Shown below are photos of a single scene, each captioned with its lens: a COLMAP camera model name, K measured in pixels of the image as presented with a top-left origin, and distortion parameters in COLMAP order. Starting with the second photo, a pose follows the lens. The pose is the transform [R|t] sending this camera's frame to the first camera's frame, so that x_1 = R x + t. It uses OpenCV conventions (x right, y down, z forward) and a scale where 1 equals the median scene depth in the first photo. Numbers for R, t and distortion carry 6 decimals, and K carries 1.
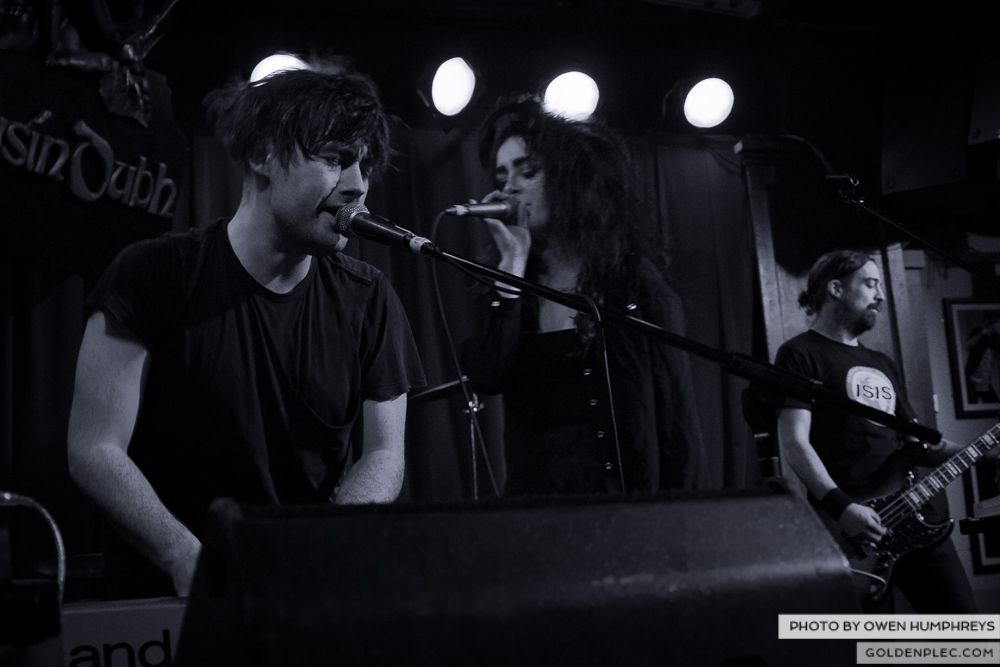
lens RADIAL K [[1291.4, 0, 500.0], [0, 1291.4, 333.5], [0, 0, 1]] dist [-0.107329, 0.078565]
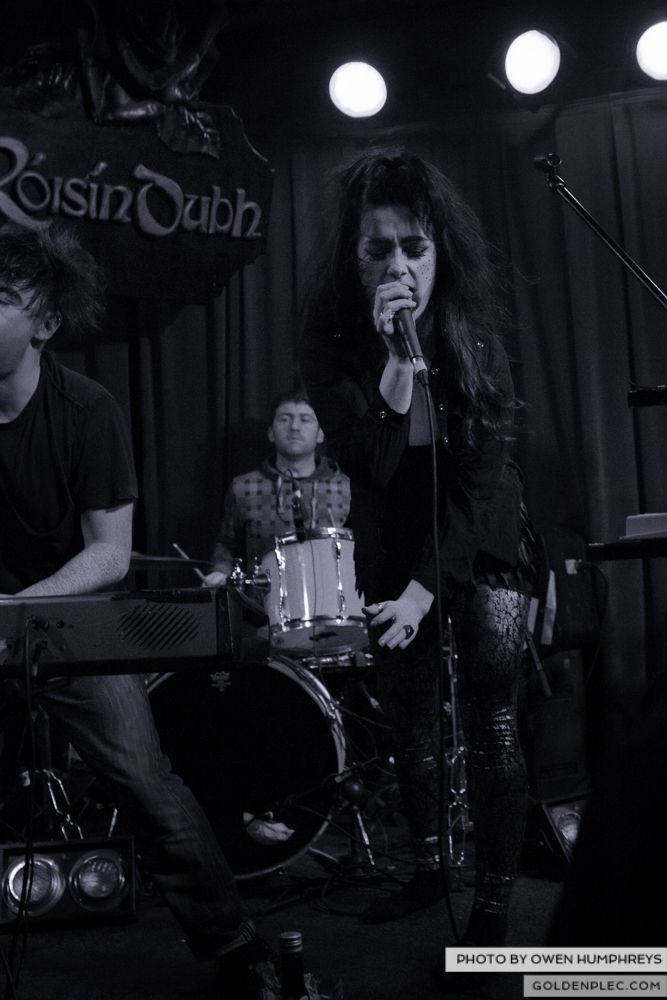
lens RADIAL K [[1266.7, 0, 333.5], [0, 1266.7, 500.0], [0, 0, 1]] dist [-0.106809, 0.008953]
pose [[0.855062, -0.005359, -0.518498, 0.359673], [0.086663, 0.987359, 0.132712, -0.008695], [0.511233, -0.158412, 0.844717, 0.109794]]
